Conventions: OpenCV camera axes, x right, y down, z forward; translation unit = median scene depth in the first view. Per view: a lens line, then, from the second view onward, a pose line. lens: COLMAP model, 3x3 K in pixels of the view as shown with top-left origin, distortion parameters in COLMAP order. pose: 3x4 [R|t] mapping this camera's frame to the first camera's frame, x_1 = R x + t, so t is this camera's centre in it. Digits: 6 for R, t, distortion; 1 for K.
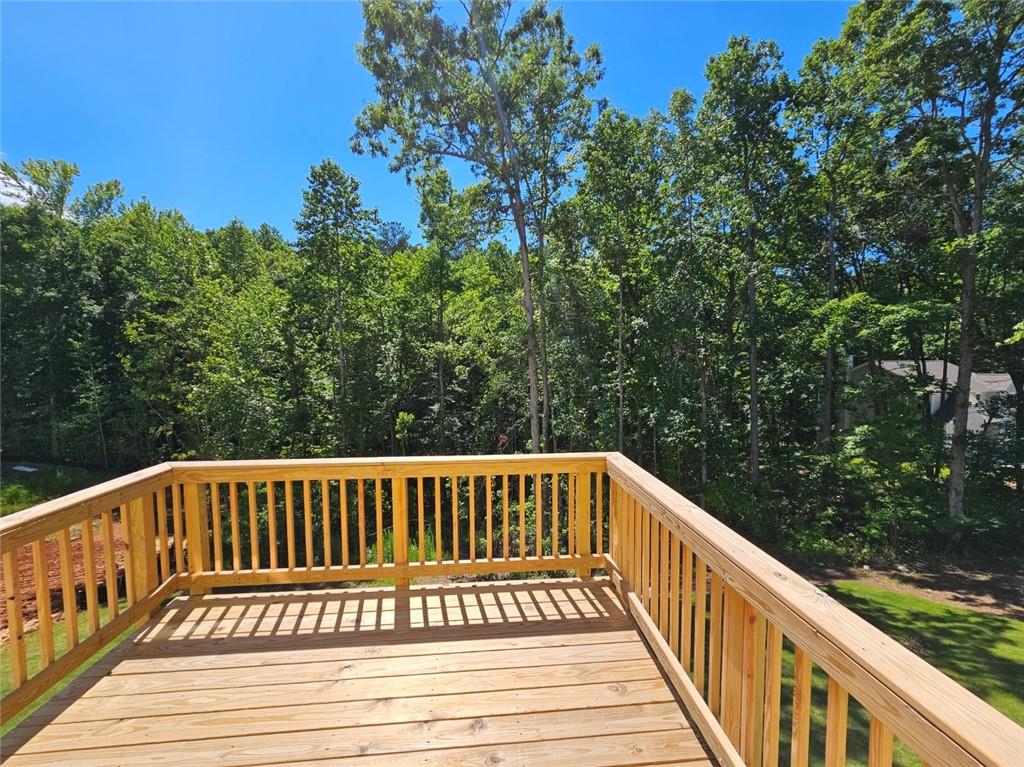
lens RADIAL K [[417.6, 0, 513.7], [0, 417.6, 384.4], [0, 0, 1]] dist [0.002134, -0.000063]
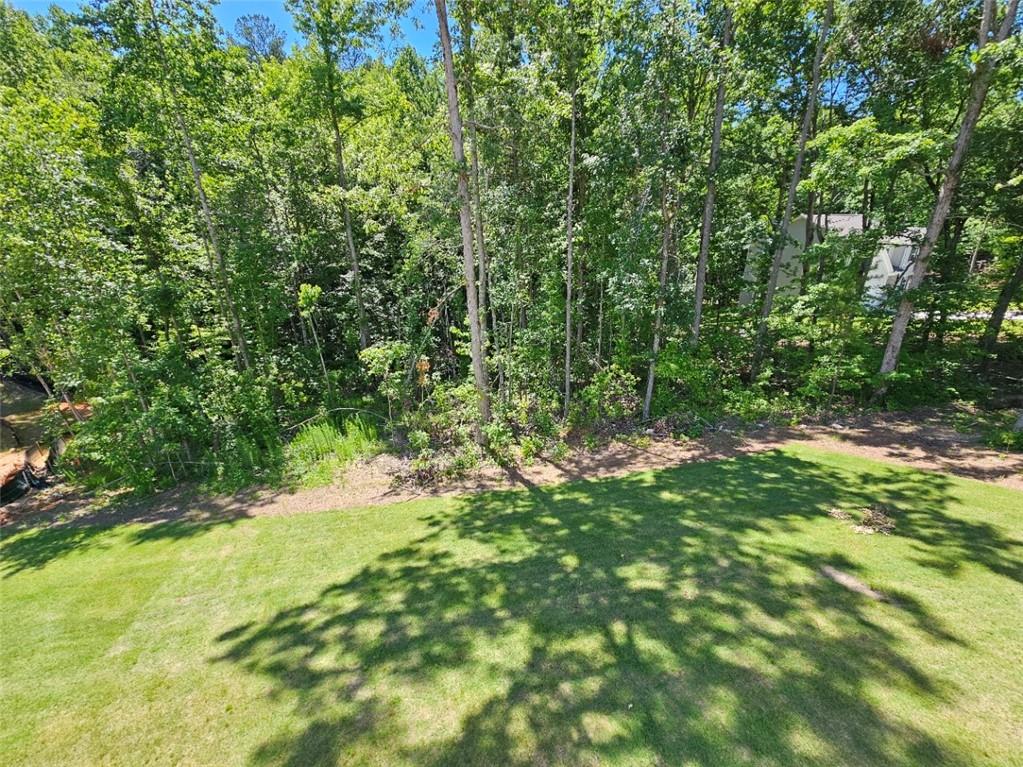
lens RADIAL K [[417.2, 0, 507.7], [0, 417.2, 383.2], [0, 0, 1]] dist [0.002134, -0.000063]
pose [[0.987305, -0.066006, 0.144469, -0.008248], [0.017701, 0.949620, 0.312903, 0.003112], [-0.157844, -0.306373, 0.938734, 0.132419]]
